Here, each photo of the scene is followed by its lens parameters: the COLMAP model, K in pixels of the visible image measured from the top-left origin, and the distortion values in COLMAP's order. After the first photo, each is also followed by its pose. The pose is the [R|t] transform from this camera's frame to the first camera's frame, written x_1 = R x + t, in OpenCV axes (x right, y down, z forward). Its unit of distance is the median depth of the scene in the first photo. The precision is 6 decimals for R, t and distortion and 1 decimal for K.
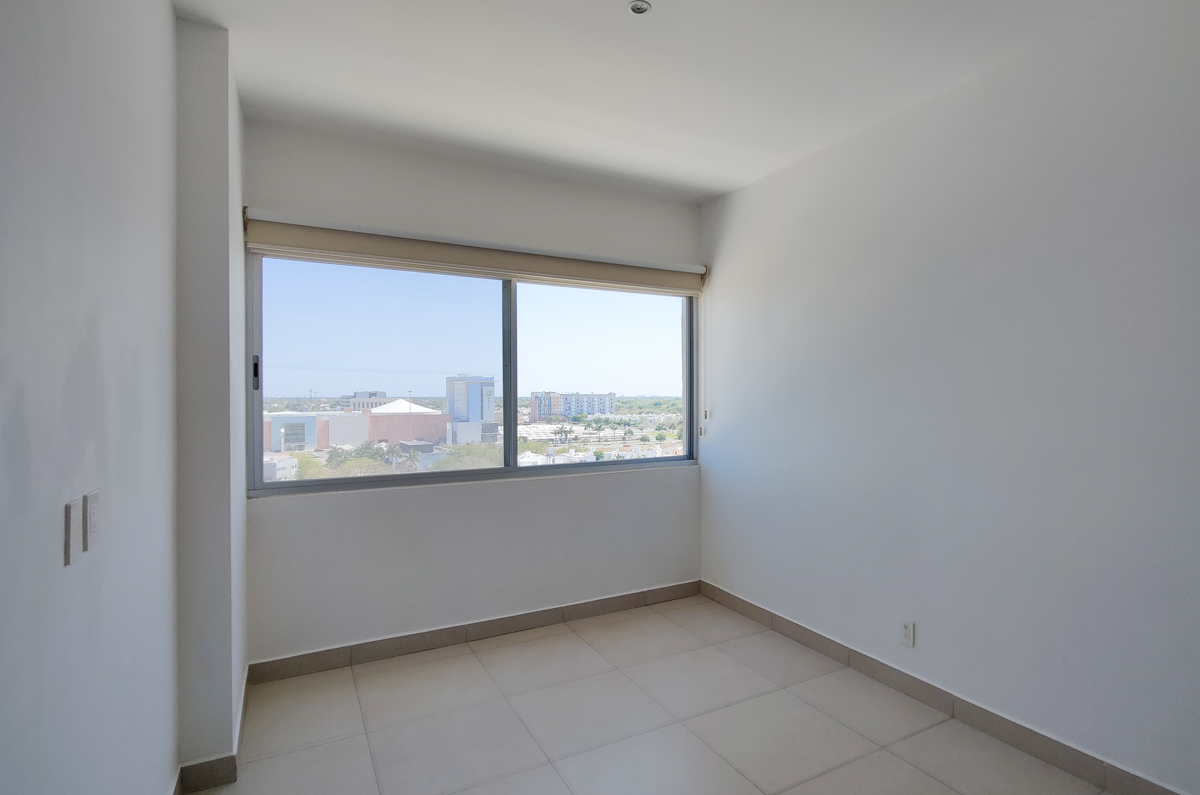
lens RADIAL K [[606.3, 0, 600.0], [0, 606.3, 397.5], [0, 0, 1]] dist [0.013740, 0.000134]
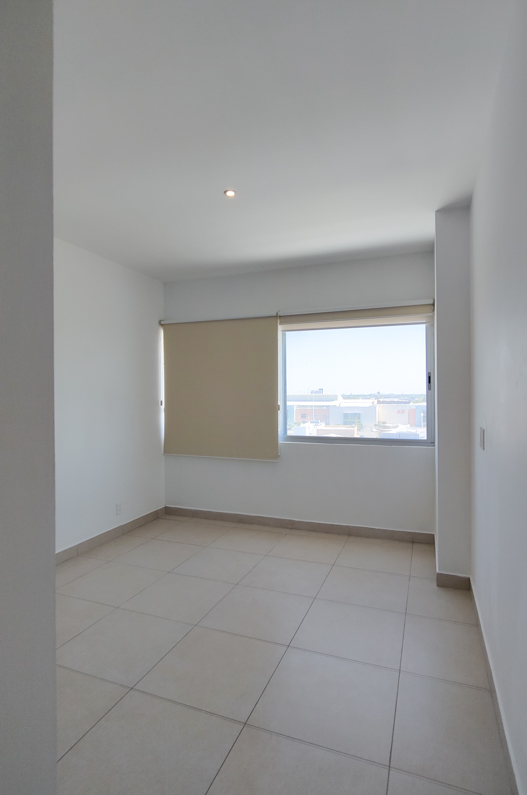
lens RADIAL K [[401.6, 0, 263.5], [0, 401.6, 397.5], [0, 0, 1]] dist [0.013740, 0.000134]
pose [[0.643907, 0.003643, -0.765095, 0.678958], [0.002809, 0.999971, 0.007125, -0.005314], [0.765099, -0.006737, 0.643878, 0.193224]]
